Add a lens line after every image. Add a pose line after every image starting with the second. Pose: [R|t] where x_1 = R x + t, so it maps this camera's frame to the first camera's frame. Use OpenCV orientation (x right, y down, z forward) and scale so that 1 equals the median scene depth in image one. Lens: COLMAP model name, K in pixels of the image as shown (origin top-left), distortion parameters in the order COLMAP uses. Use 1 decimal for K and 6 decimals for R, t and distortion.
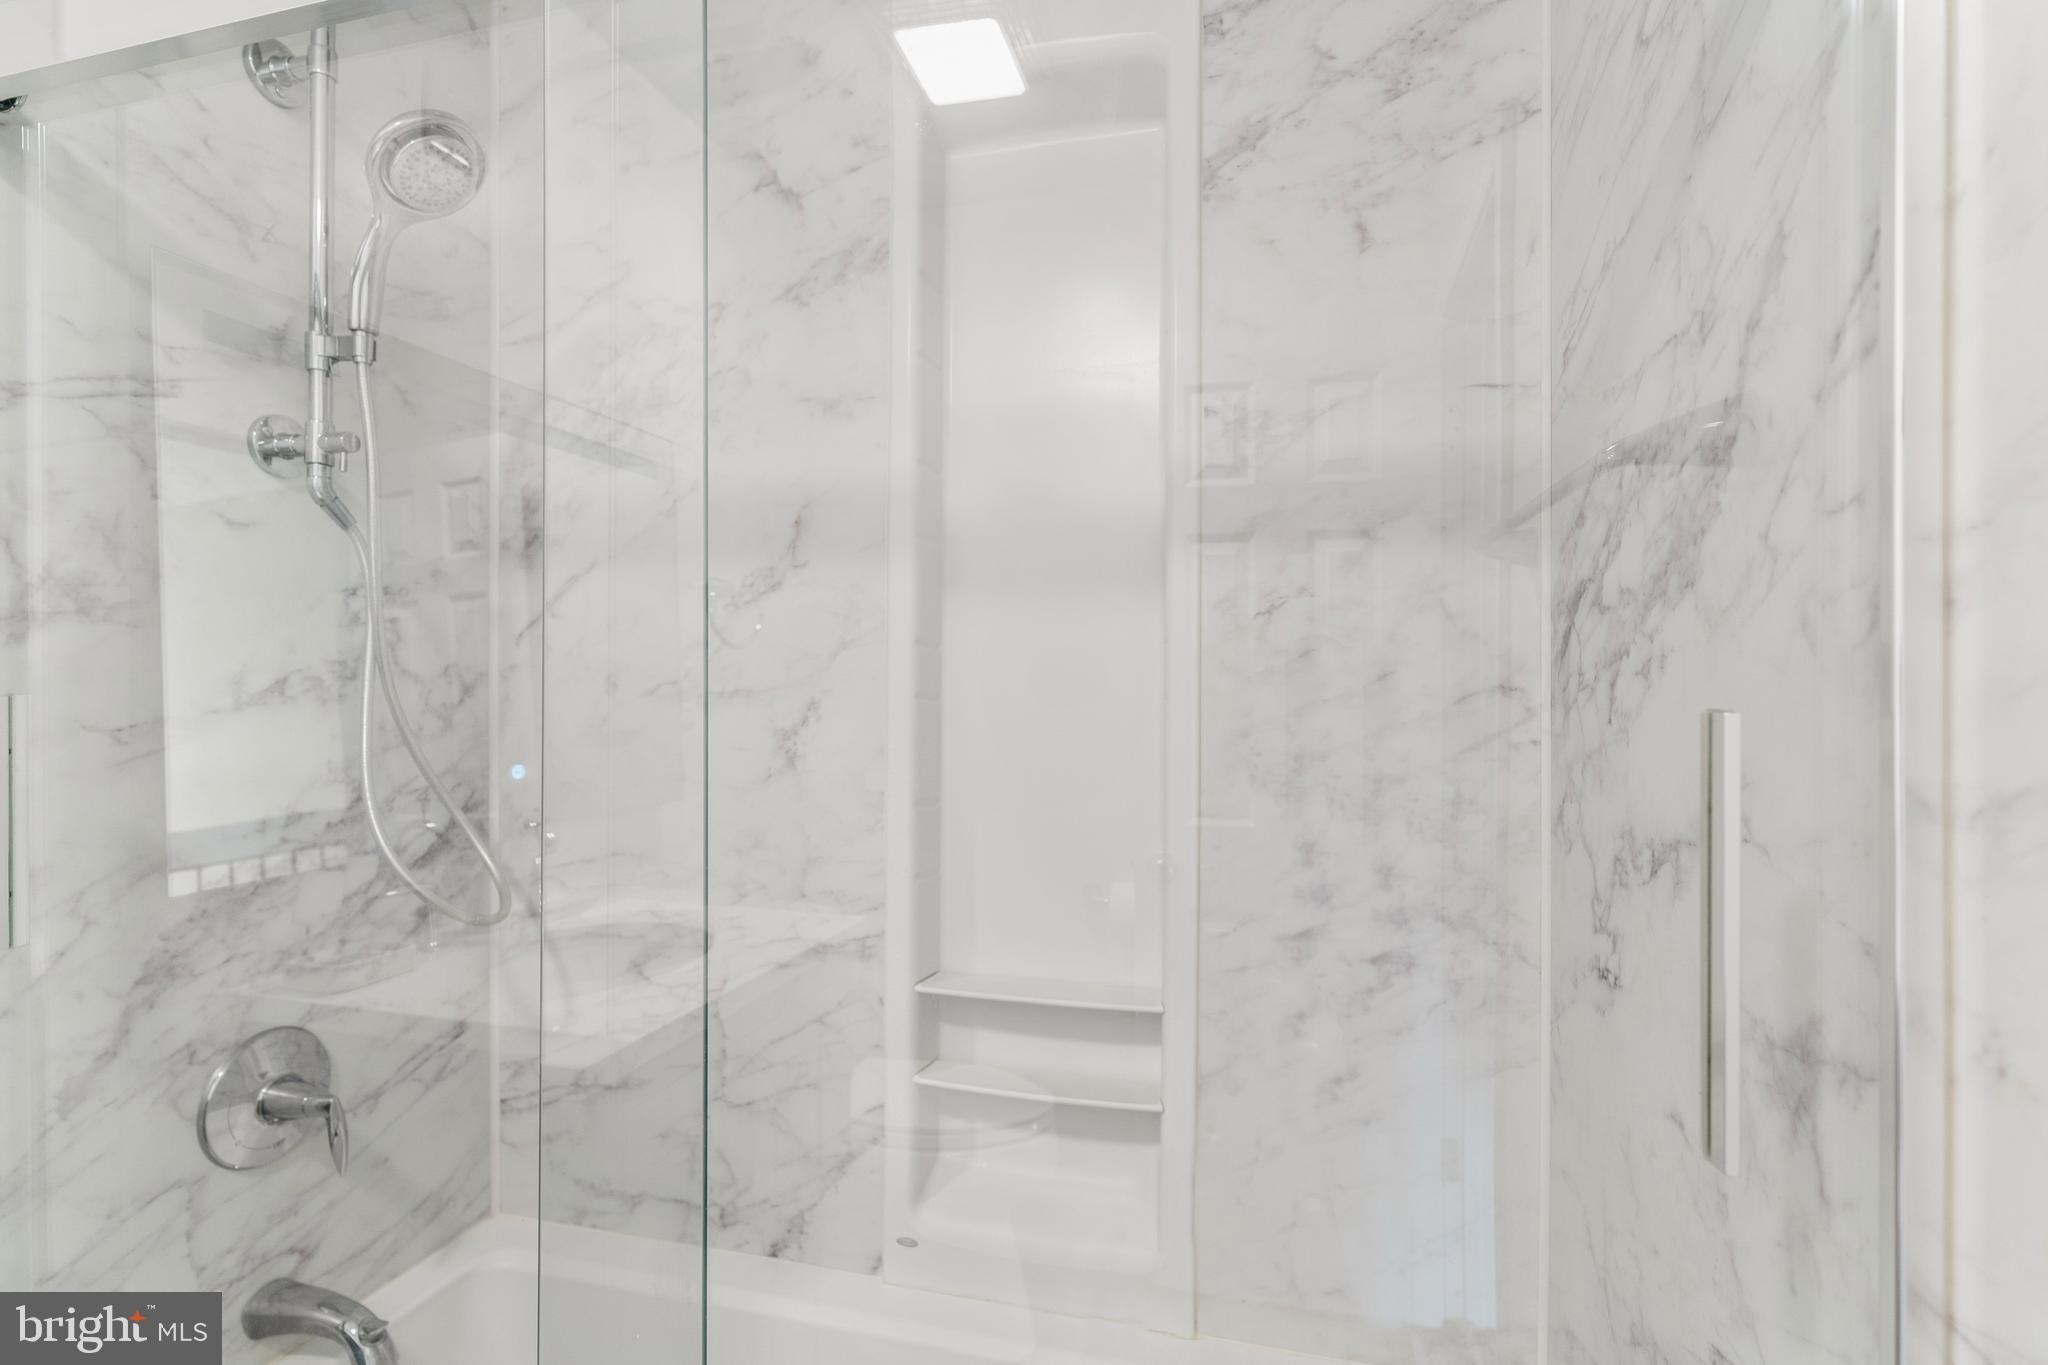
lens RADIAL K [[986.4, 0, 1024.0], [0, 986.4, 678.5], [0, 0, 1]] dist [0.003637, 0.000412]
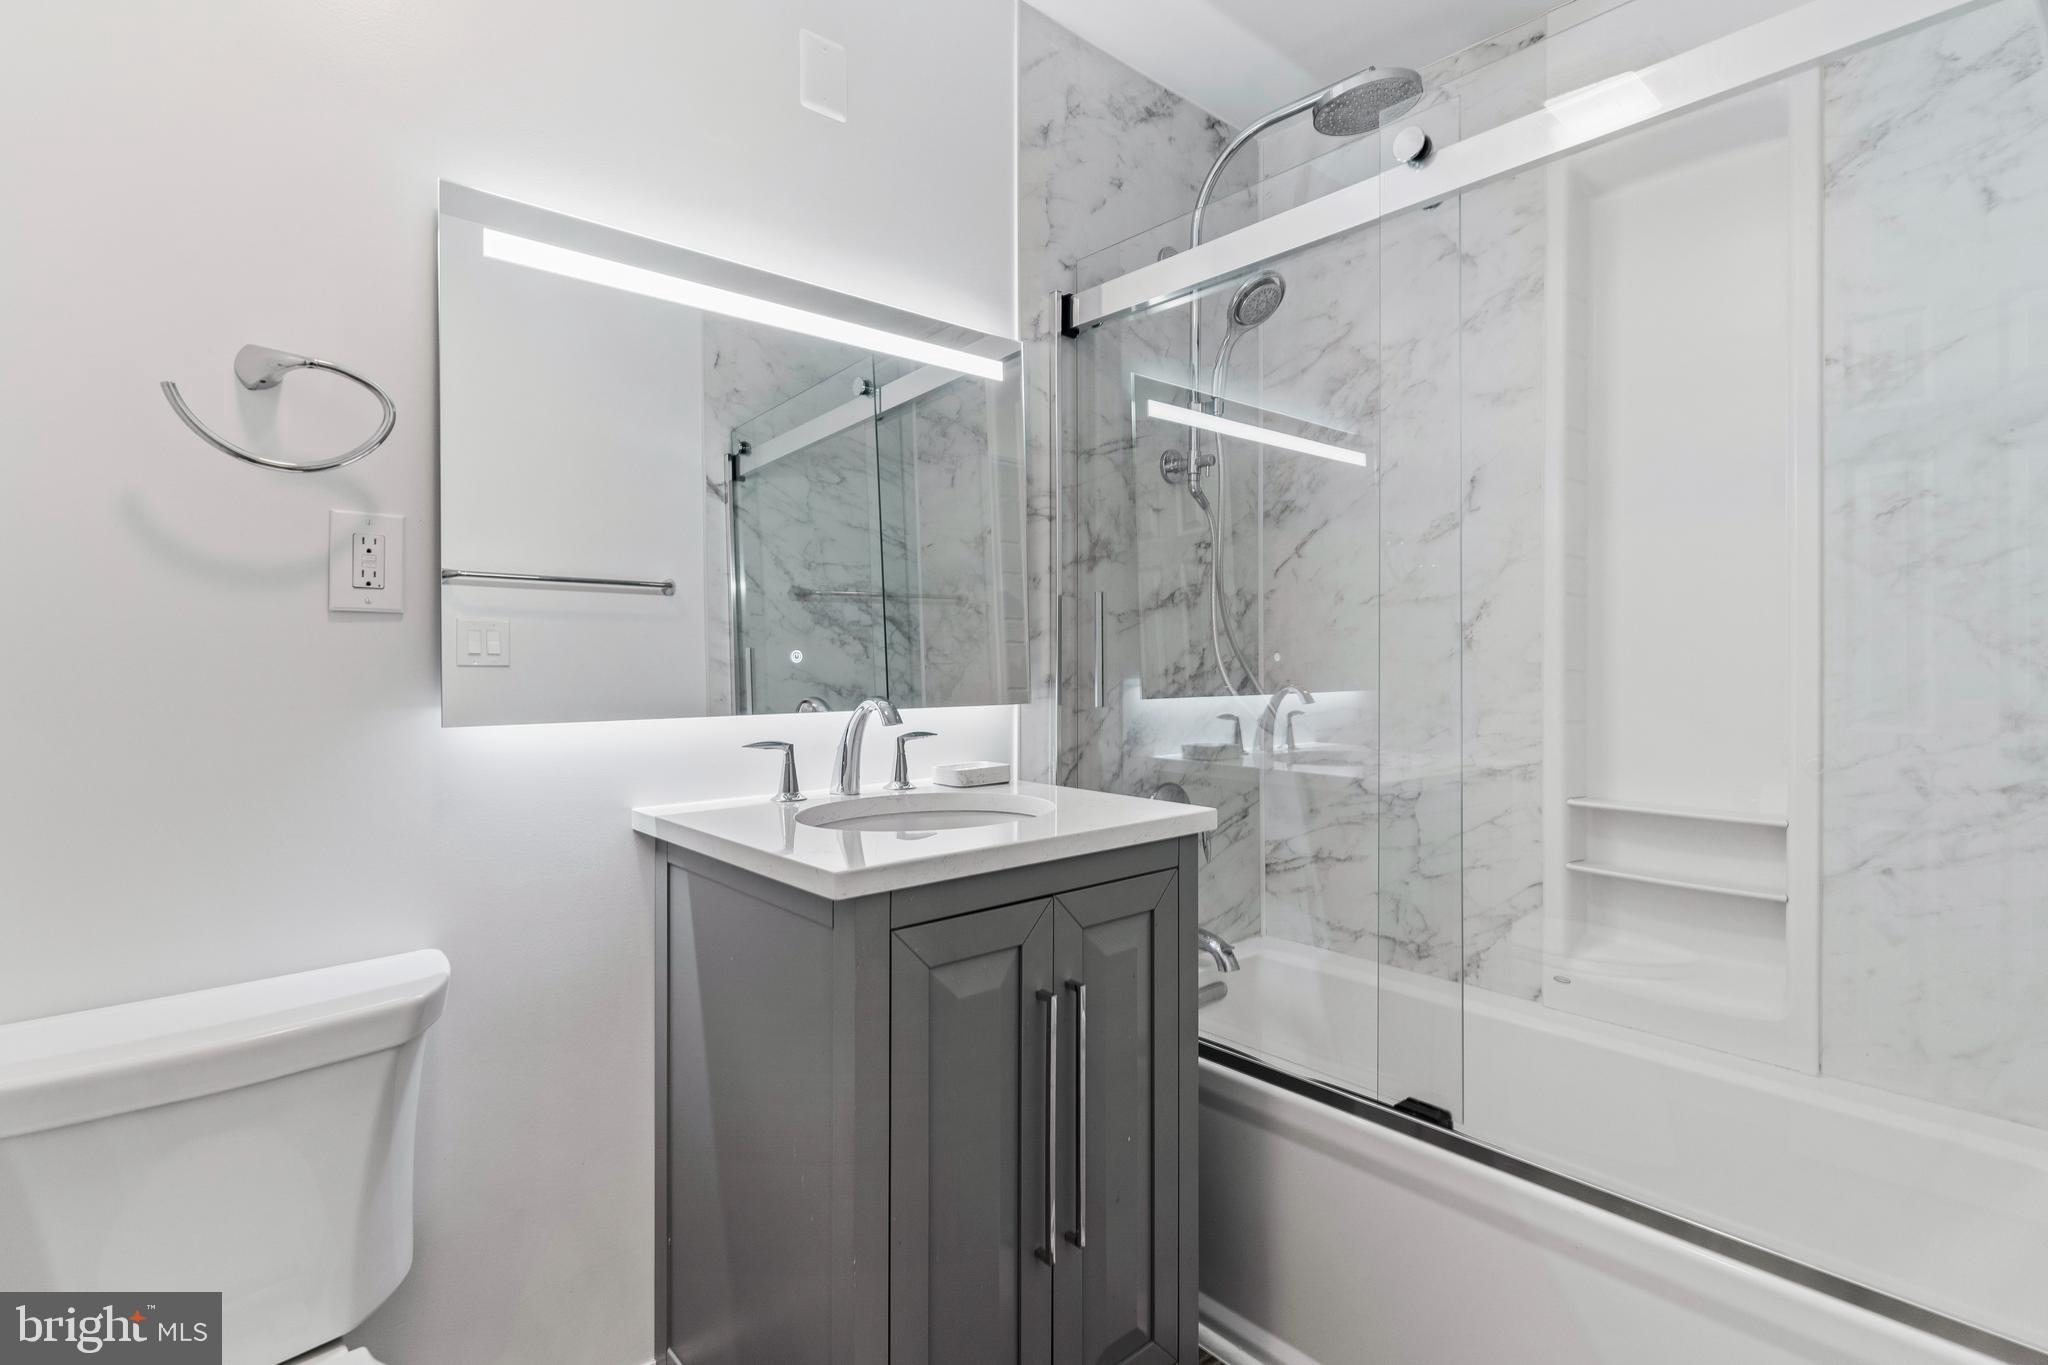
lens RADIAL K [[986.4, 0, 1011.2], [0, 986.4, 651.0], [0, 0, 1]] dist [0.003637, 0.000412]
pose [[0.829588, -0.003917, -0.558362, 0.019957], [0.001341, 0.999986, -0.005022, 0.108108], [0.558374, 0.003417, 0.829582, -0.636950]]
